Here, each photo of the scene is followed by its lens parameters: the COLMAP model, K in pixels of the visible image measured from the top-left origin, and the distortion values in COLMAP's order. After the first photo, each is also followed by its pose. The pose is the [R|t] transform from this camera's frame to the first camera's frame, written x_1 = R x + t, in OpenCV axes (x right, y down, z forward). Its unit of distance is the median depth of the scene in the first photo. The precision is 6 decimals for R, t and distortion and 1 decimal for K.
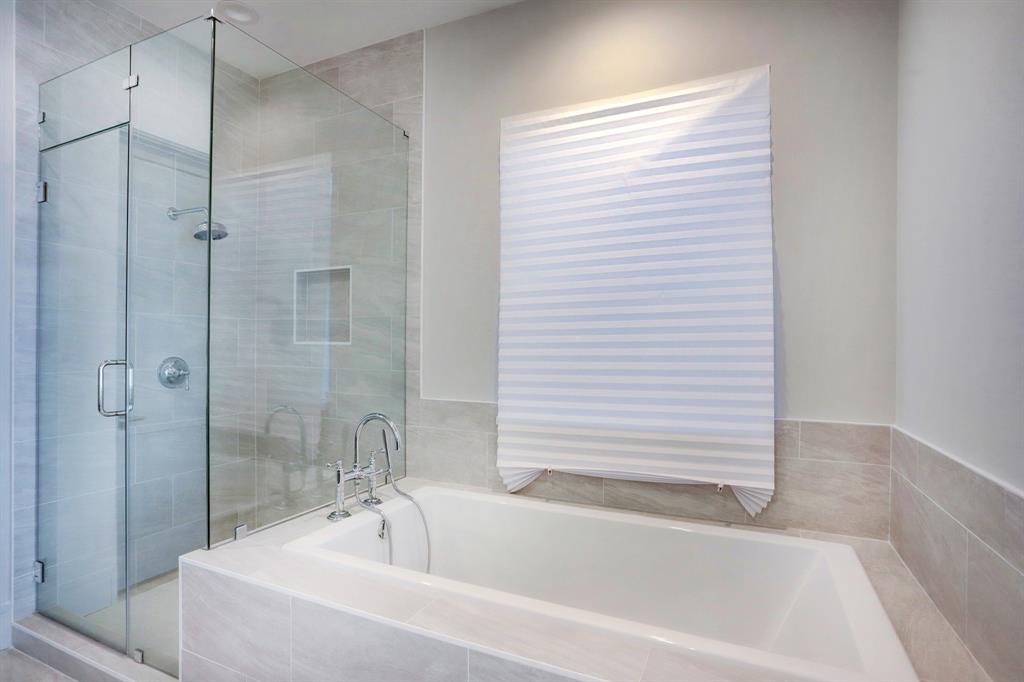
lens RADIAL K [[521.4, 0, 509.4], [0, 521.4, 345.5], [0, 0, 1]] dist [-0.002145, 0.000008]
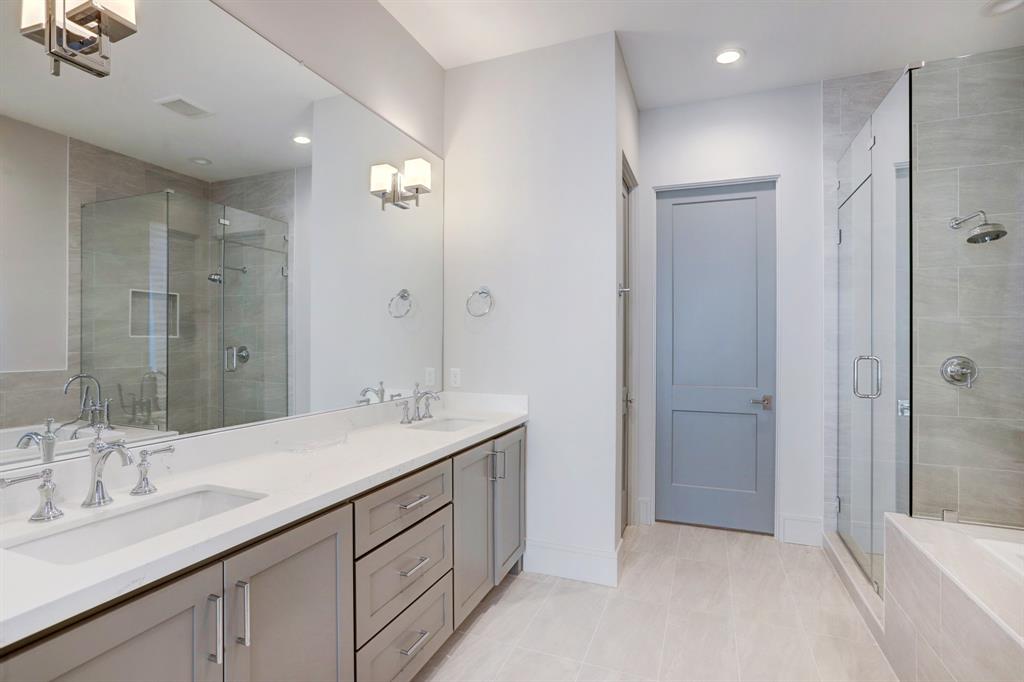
lens RADIAL K [[503.3, 0, 511.8], [0, 503.3, 342.1], [0, 0, 1]] dist [-0.000086, -0.000024]
pose [[0.072921, -0.004926, -0.997326, 0.395096], [-0.005988, 0.999968, -0.005377, 0.004855], [0.997320, 0.006364, 0.072889, 0.008976]]
